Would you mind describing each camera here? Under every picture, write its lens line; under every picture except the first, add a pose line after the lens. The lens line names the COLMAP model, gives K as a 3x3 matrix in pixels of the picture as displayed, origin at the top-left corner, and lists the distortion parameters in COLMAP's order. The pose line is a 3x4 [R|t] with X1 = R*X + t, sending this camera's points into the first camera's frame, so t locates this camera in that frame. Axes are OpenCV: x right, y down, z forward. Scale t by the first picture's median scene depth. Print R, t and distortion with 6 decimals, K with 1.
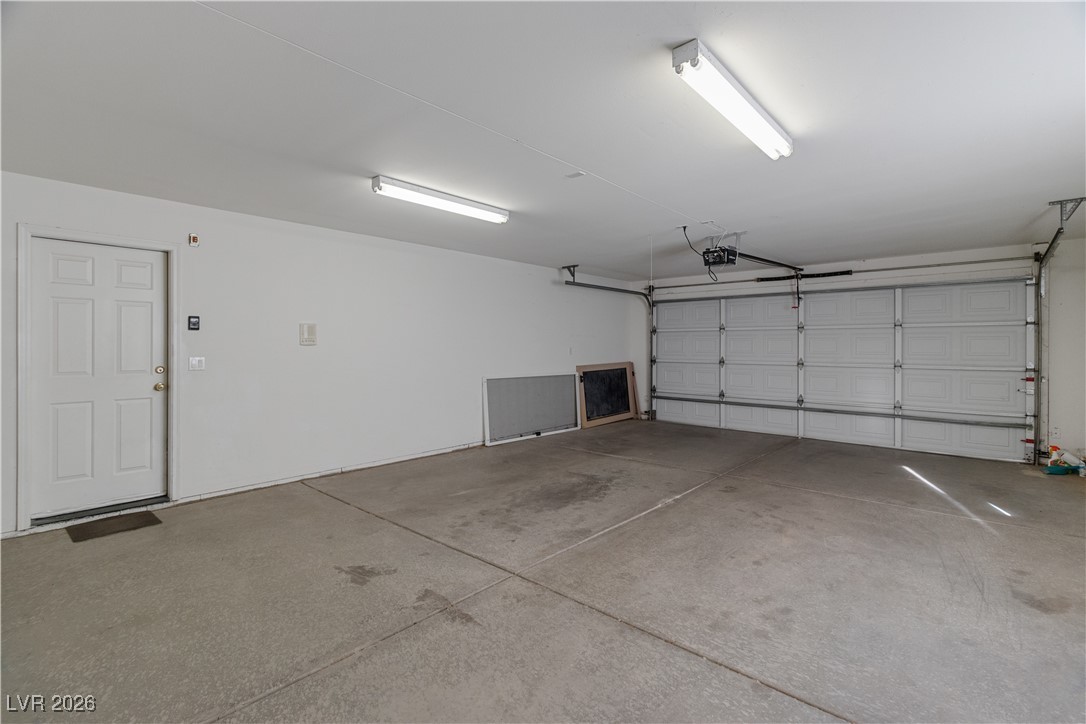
lens RADIAL K [[496.7, 0, 545.9], [0, 496.7, 345.8], [0, 0, 1]] dist [-0.000334, 0.000310]
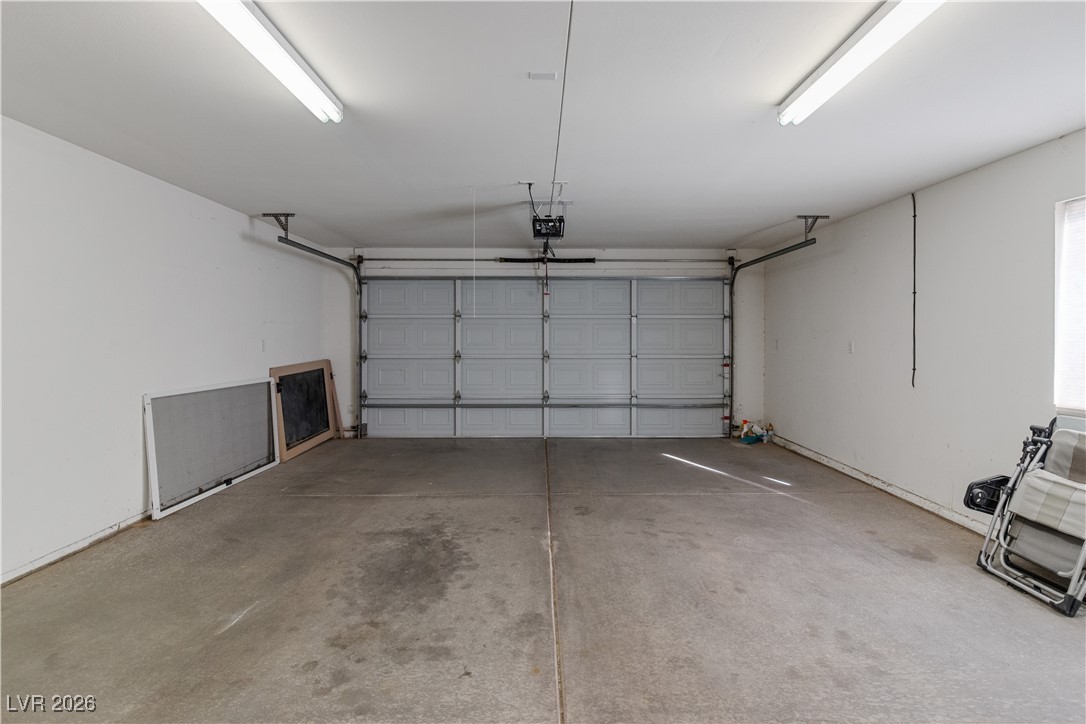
lens RADIAL K [[593.4, 0, 549.1], [0, 593.4, 335.7], [0, 0, 1]] dist [0.001586, 0.000018]
pose [[0.738963, -0.000908, 0.673745, -0.276426], [0.002072, 0.999997, -0.000924, -0.001009], [-0.673743, 0.002079, 0.738963, 0.251911]]
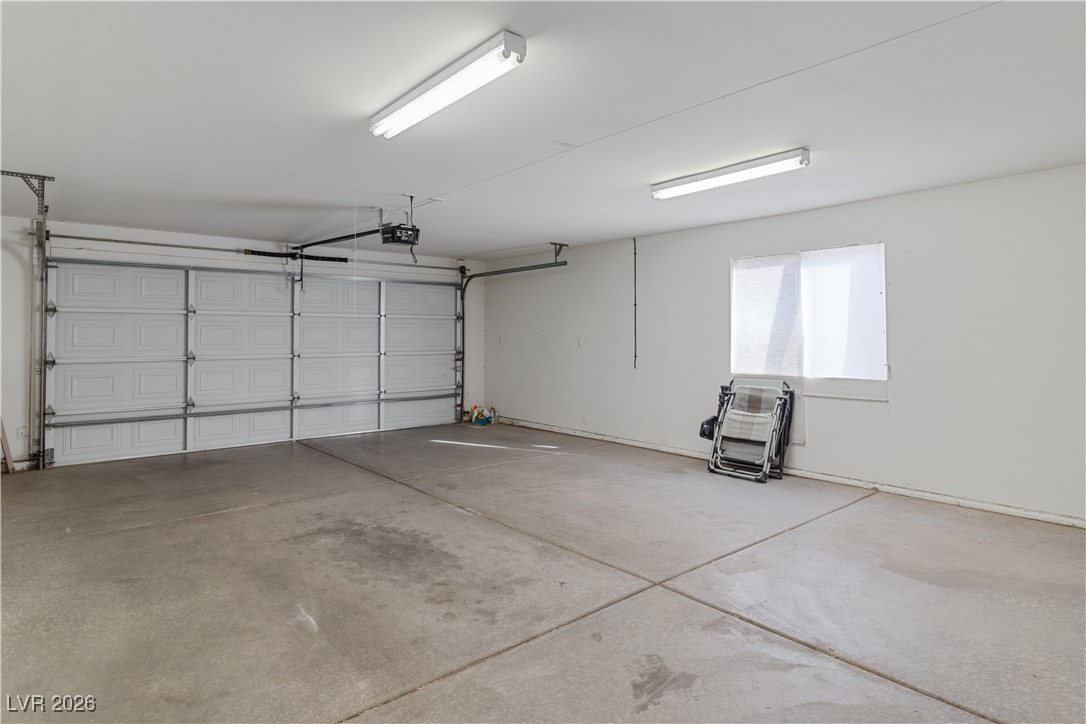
lens RADIAL K [[599.0, 0, 551.1], [0, 599.0, 323.7], [0, 0, 1]] dist [0.001136, 0.000483]
pose [[0.140990, 0.016536, 0.989873, -0.605653], [0.003354, 0.999847, -0.017180, -0.000894], [-0.990005, 0.005742, 0.140913, 0.526499]]
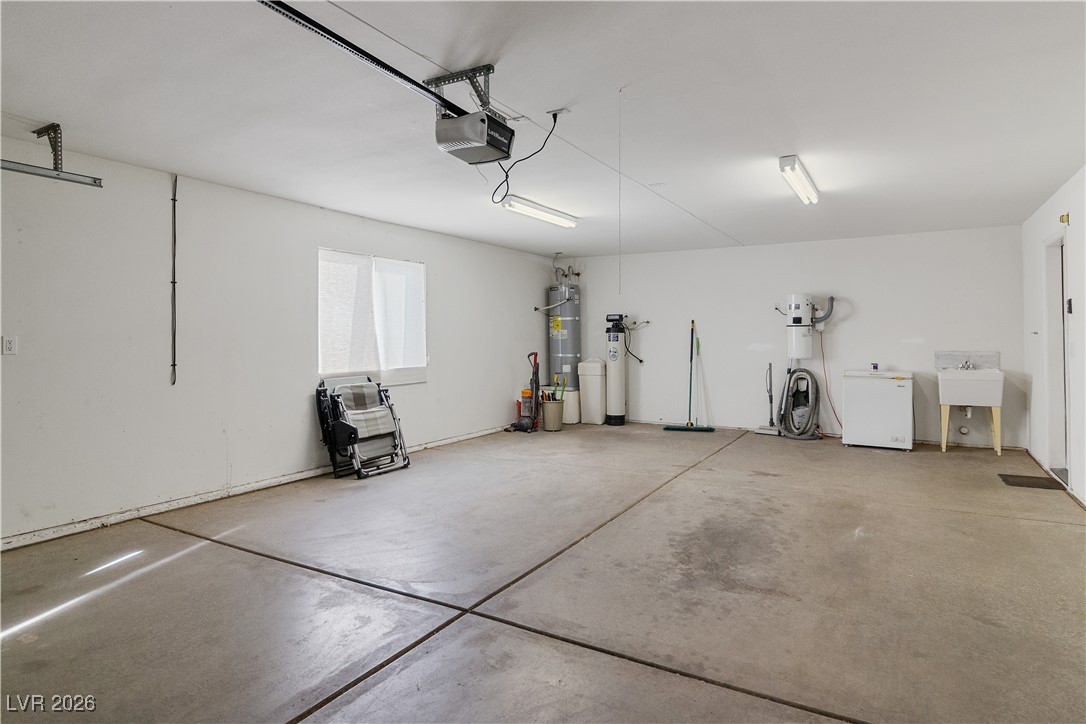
lens RADIAL K [[619.7, 0, 546.9], [0, 619.7, 335.6], [0, 0, 1]] dist [-0.003094, -0.001851]
pose [[-0.979931, 0.000143, -0.199335, 0.363676], [0.000015, 1.000000, 0.000645, 0.007364], [0.199335, 0.000629, -0.979931, 1.432489]]
